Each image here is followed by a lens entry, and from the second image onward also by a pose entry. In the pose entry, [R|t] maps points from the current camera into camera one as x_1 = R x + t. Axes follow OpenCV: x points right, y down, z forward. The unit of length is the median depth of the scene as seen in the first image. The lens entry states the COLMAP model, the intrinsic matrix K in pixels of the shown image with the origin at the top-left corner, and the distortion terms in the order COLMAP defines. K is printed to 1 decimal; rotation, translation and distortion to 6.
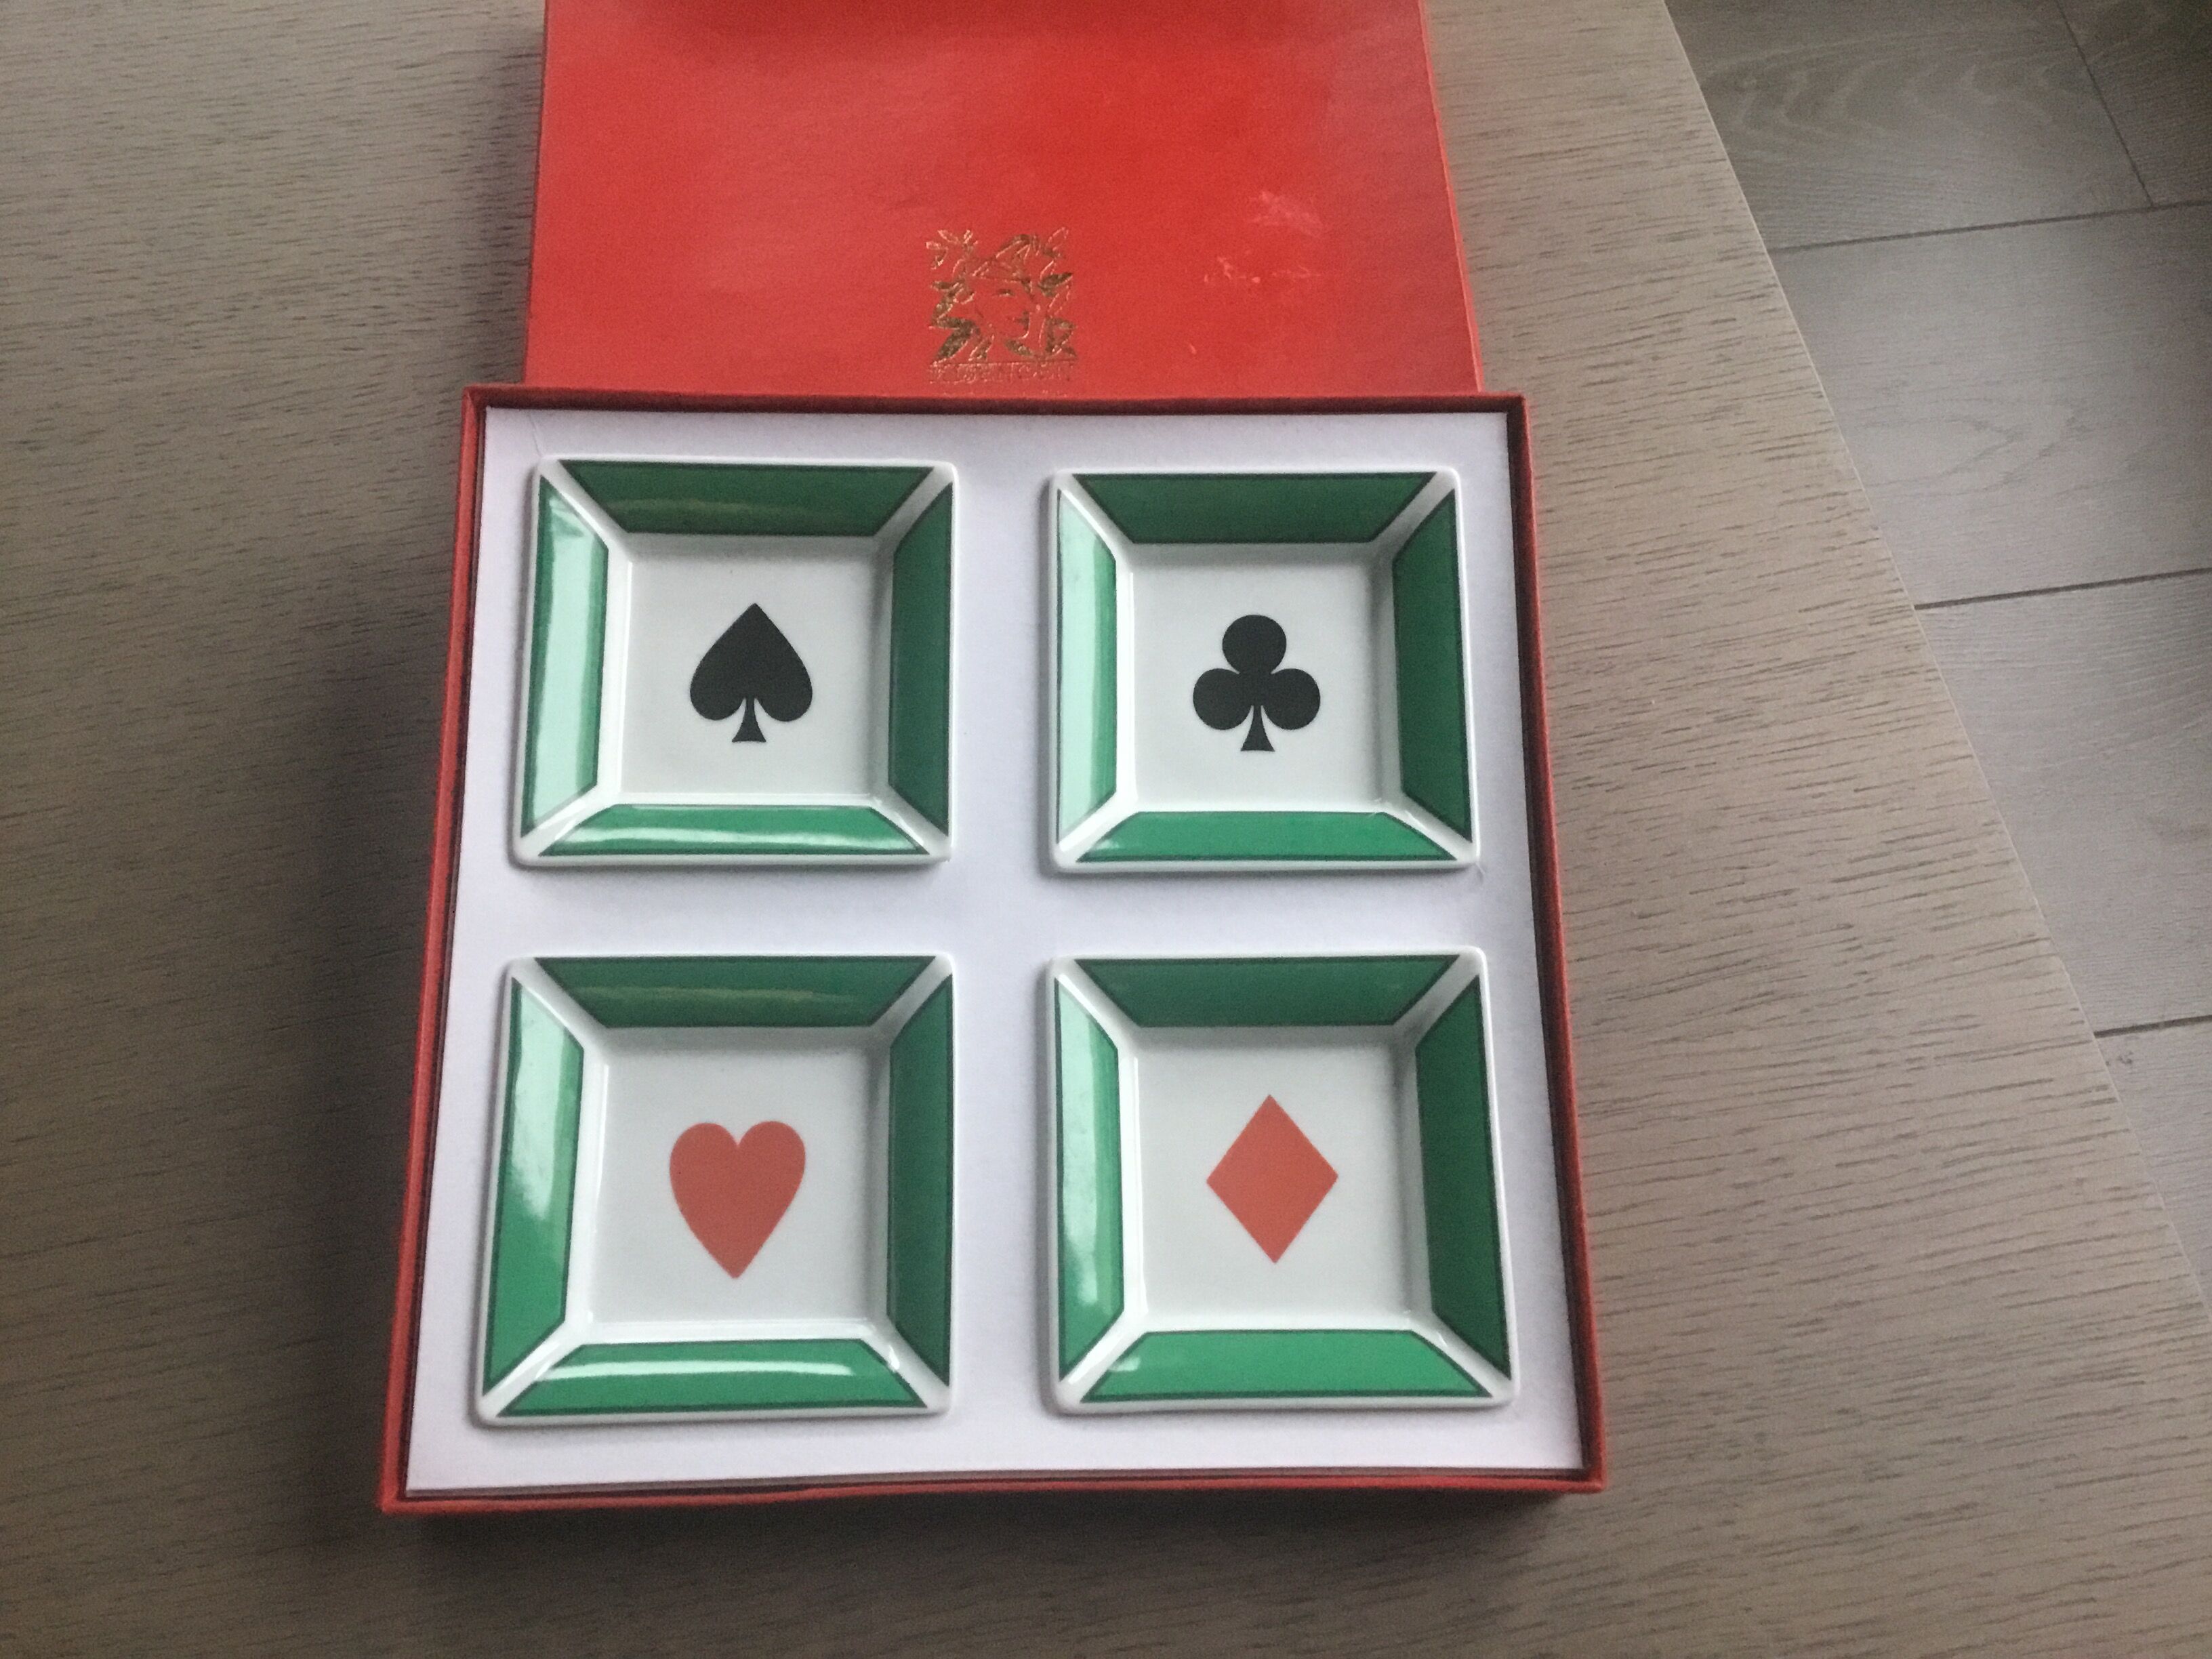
lens RADIAL K [[1945.4, 0, 1106.0], [0, 1945.4, 829.5], [0, 0, 1]] dist [0.098300, -0.176727]
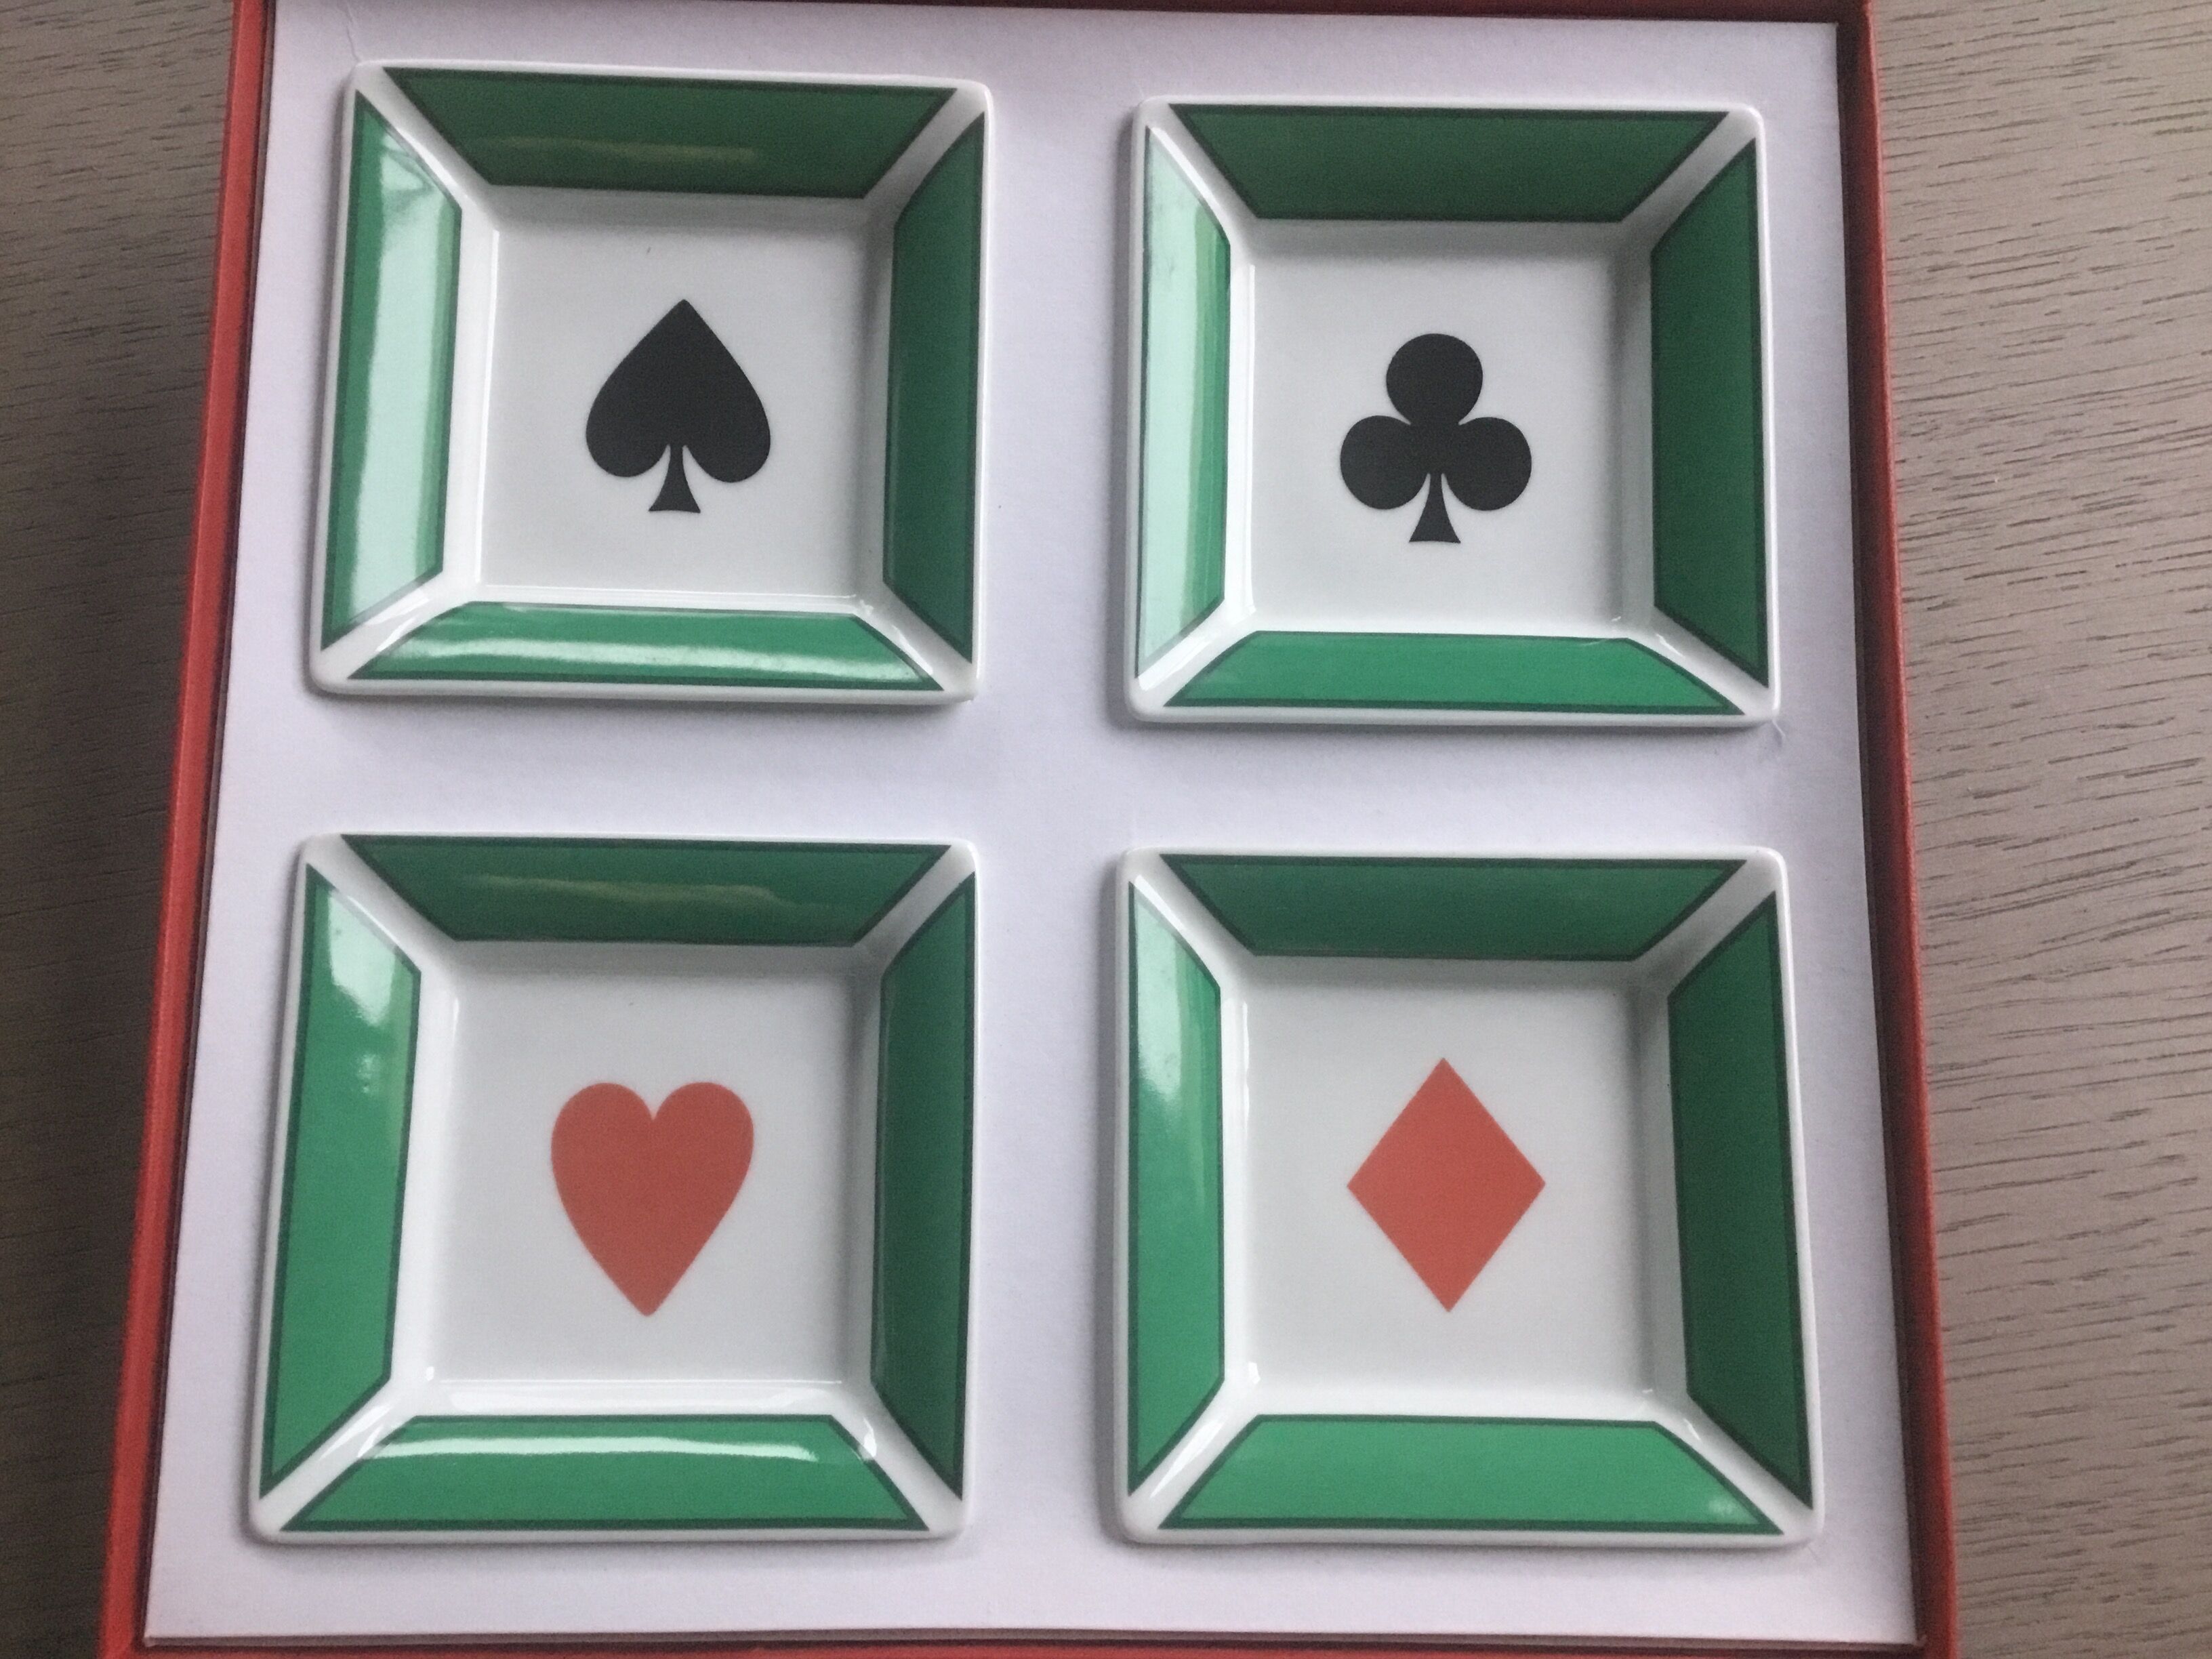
lens RADIAL K [[1945.4, 0, 1106.0], [0, 1945.4, 829.5], [0, 0, 1]] dist [0.098300, -0.176727]
pose [[0.999717, 0.022063, -0.008900, -0.027241], [-0.020994, 0.994117, 0.106261, -0.011160], [0.011192, -0.106044, 0.994298, 0.325692]]
